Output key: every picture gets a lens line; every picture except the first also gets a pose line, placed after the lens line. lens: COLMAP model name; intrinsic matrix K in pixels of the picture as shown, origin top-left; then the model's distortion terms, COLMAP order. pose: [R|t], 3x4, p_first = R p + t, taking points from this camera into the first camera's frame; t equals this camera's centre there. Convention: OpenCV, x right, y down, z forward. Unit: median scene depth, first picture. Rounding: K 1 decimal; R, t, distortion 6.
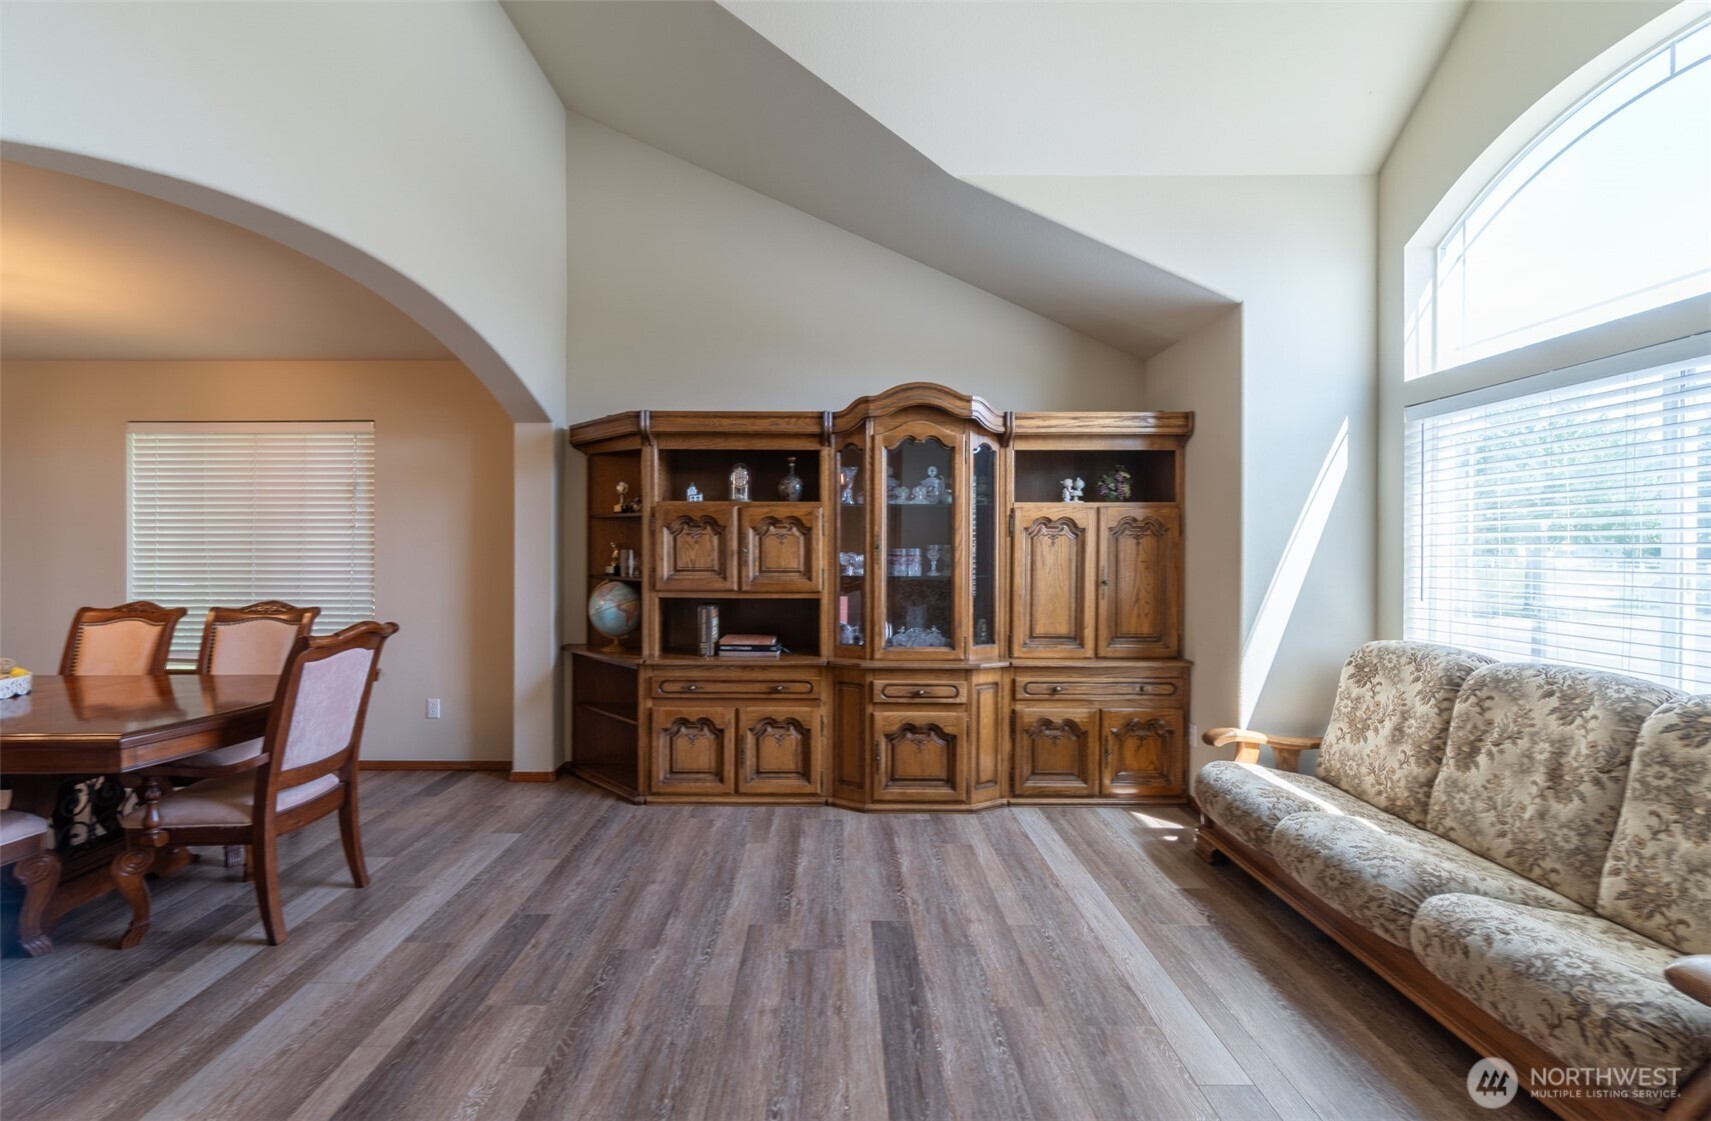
lens RADIAL K [[746.9, 0, 835.6], [0, 746.9, 551.2], [0, 0, 1]] dist [-0.008615, 0.000187]
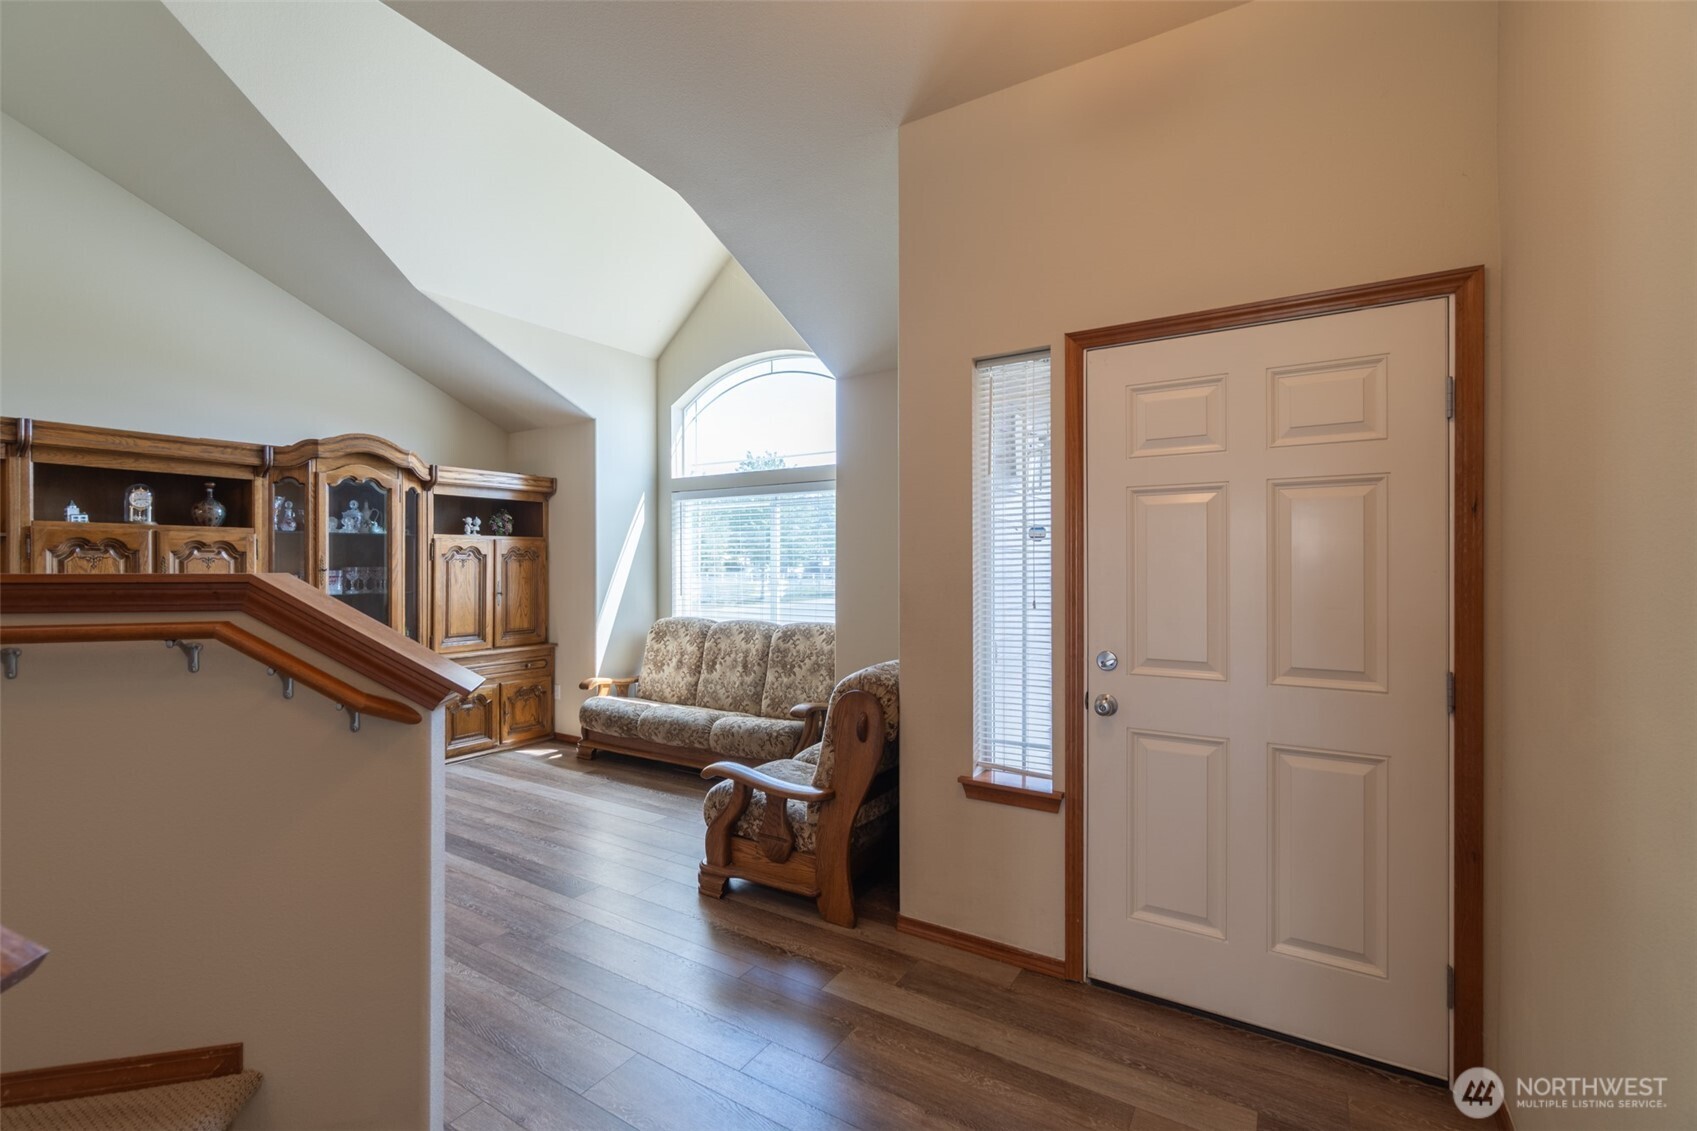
lens RADIAL K [[736.1, 0, 838.3], [0, 736.1, 561.8], [0, 0, 1]] dist [-0.003923, 0.001700]
pose [[0.532613, -0.001128, 0.846358, -0.486619], [0.005794, 0.999981, -0.002313, -0.011096], [-0.846339, 0.006136, 0.532610, -0.284150]]
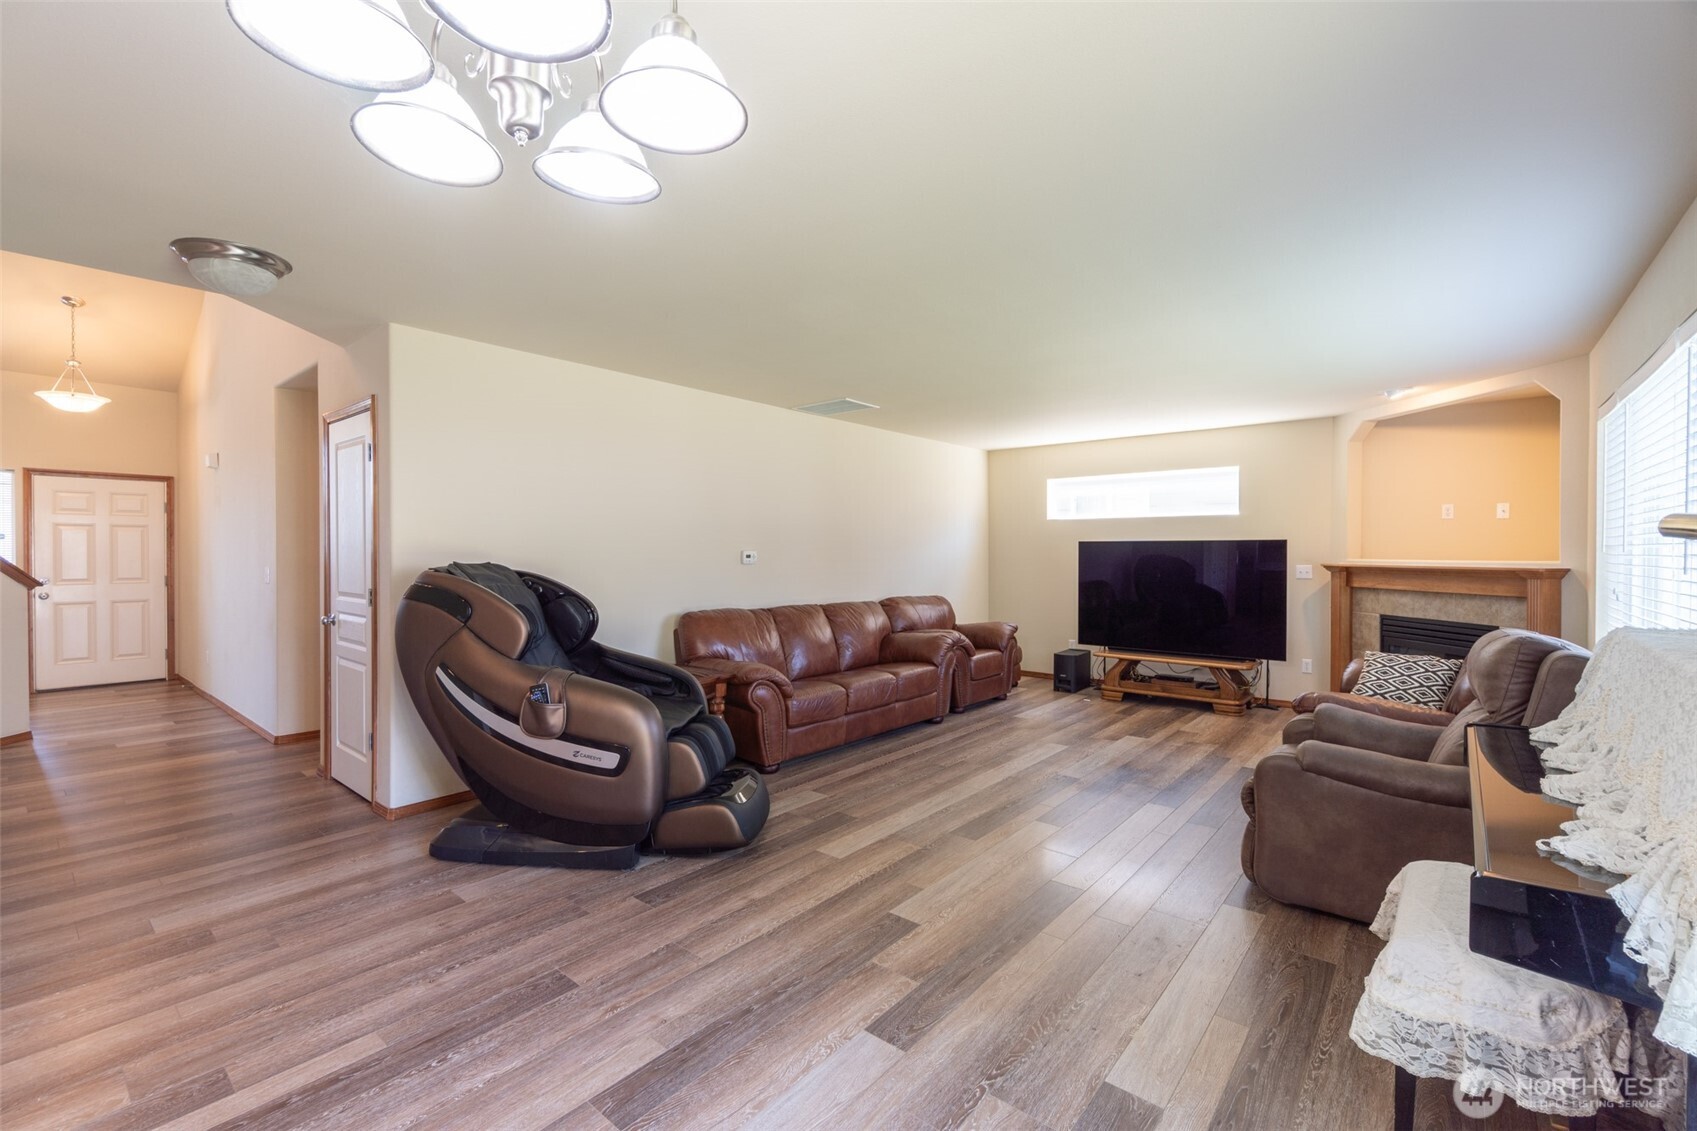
lens RADIAL K [[736.1, 0, 839.1], [0, 736.1, 556.5], [0, 0, 1]] dist [-0.003923, 0.001700]
pose [[-0.764392, -0.006449, 0.644720, -2.498506], [0.000113, 0.999949, 0.010137, -0.008865], [-0.644752, 0.007822, -0.764352, -0.028152]]
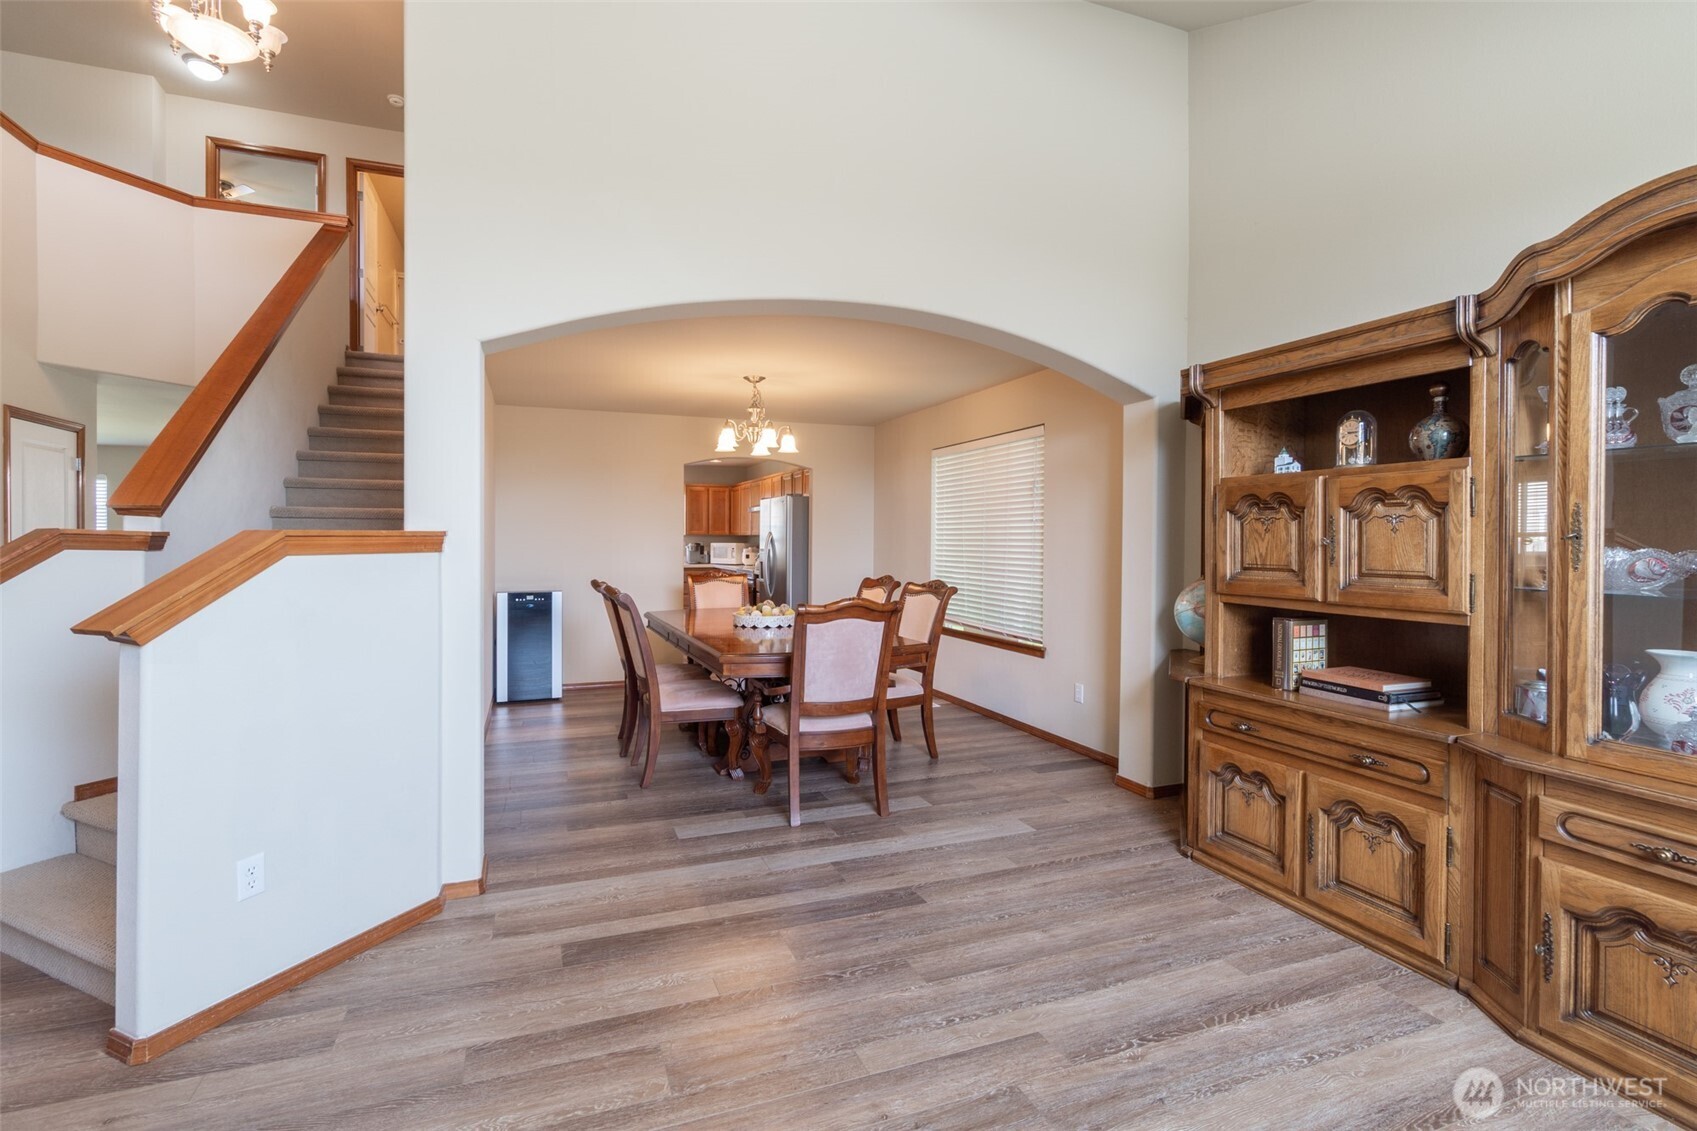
lens RADIAL K [[736.1, 0, 830.8], [0, 736.1, 543.1], [0, 0, 1]] dist [-0.003923, 0.001700]
pose [[0.364492, 0.004970, -0.931193, 0.339253], [-0.003918, 0.999985, 0.003803, -0.000534], [0.931198, 0.002263, 0.364506, 0.356179]]
